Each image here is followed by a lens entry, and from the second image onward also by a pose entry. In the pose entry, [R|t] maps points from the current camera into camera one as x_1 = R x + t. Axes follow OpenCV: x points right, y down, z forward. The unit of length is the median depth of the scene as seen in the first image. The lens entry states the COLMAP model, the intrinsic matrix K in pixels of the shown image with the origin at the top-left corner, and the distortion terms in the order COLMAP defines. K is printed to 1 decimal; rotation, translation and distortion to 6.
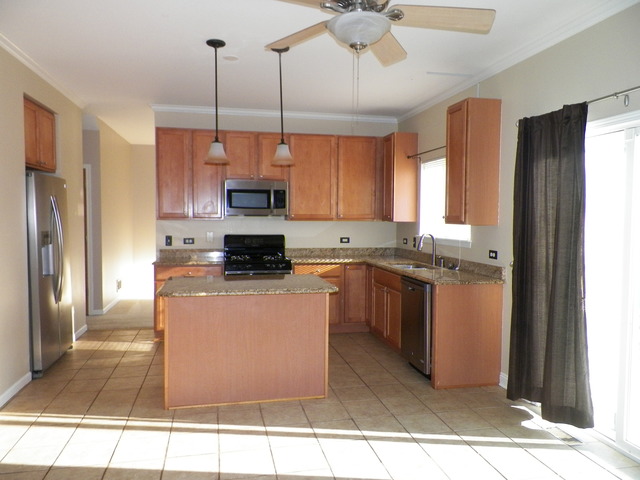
lens RADIAL K [[478.4, 0, 320.0], [0, 478.4, 240.0], [0, 0, 1]] dist [-0.001495, -0.002429]
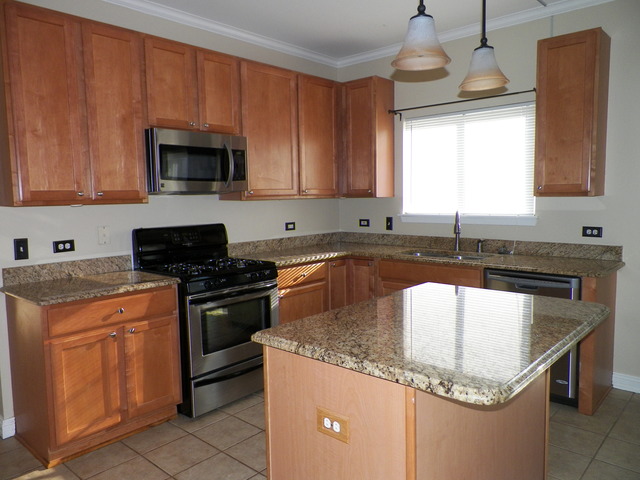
lens RADIAL K [[478.4, 0, 320.0], [0, 478.4, 240.0], [0, 0, 1]] dist [-0.001495, -0.002429]
pose [[0.815586, -0.077138, 0.573471, -0.351489], [0.053529, 0.996883, 0.057963, -0.019786], [-0.576154, -0.016576, 0.817173, 0.433960]]
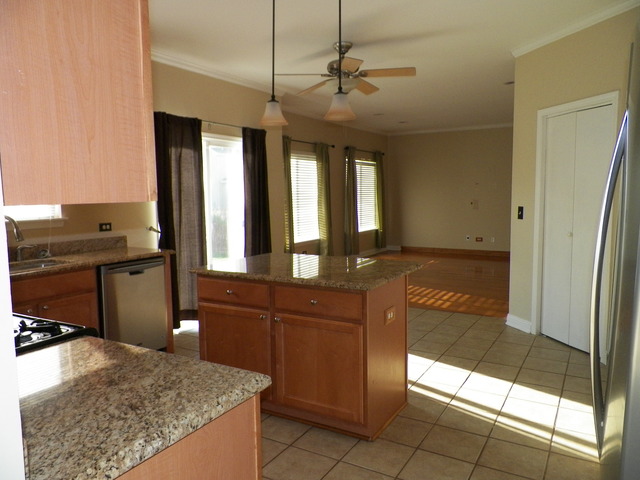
lens RADIAL K [[478.4, 0, 320.0], [0, 478.4, 240.0], [0, 0, 1]] dist [-0.001495, -0.002429]
pose [[-0.734668, -0.067637, 0.675047, -0.630492], [0.041572, 0.988660, 0.144303, -0.066002], [-0.677152, 0.134078, -0.723525, 1.375464]]
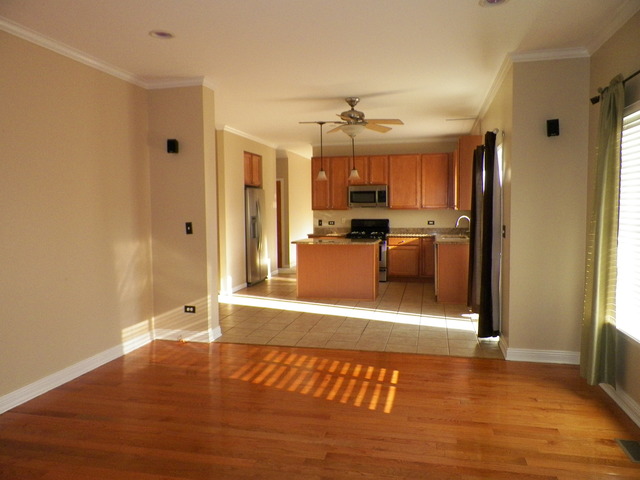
lens RADIAL K [[478.4, 0, 320.0], [0, 478.4, 240.0], [0, 0, 1]] dist [-0.001495, -0.002429]
pose [[0.905840, 0.014812, -0.423360, 0.404426], [-0.005960, 0.999735, 0.022224, 0.025356], [0.423577, -0.017608, 0.905689, -0.538566]]
